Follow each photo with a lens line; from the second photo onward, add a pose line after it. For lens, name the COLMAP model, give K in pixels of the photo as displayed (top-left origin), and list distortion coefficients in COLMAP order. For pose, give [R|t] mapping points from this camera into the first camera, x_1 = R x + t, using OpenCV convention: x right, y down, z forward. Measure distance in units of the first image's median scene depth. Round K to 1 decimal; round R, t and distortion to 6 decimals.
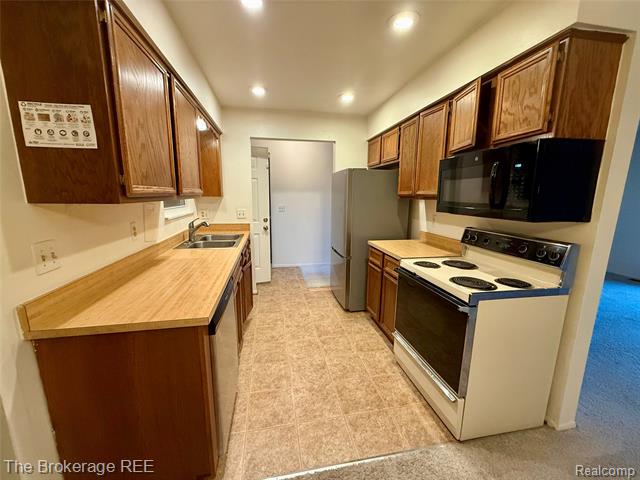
lens RADIAL K [[254.9, 0, 319.2], [0, 254.9, 239.8], [0, 0, 1]] dist [0.000112, -0.000014]
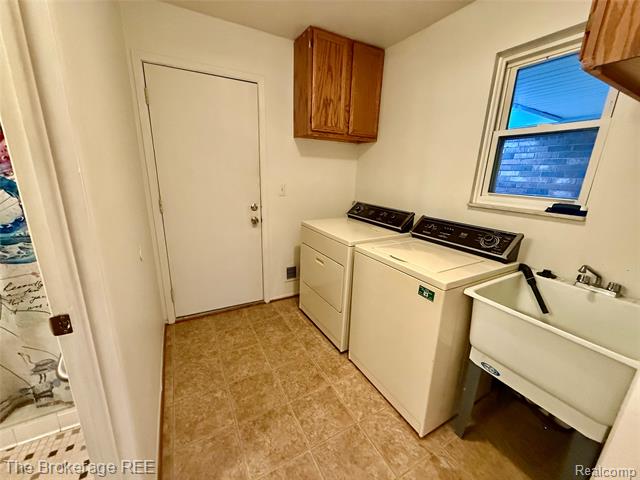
lens RADIAL K [[254.9, 0, 320.6], [0, 254.9, 240.2], [0, 0, 1]] dist [0.000112, -0.000014]
pose [[-0.940273, 0.232524, -0.248635, -0.328217], [0.080206, 0.861132, 0.502015, -0.289984], [0.330837, 0.452089, -0.828349, 1.708776]]
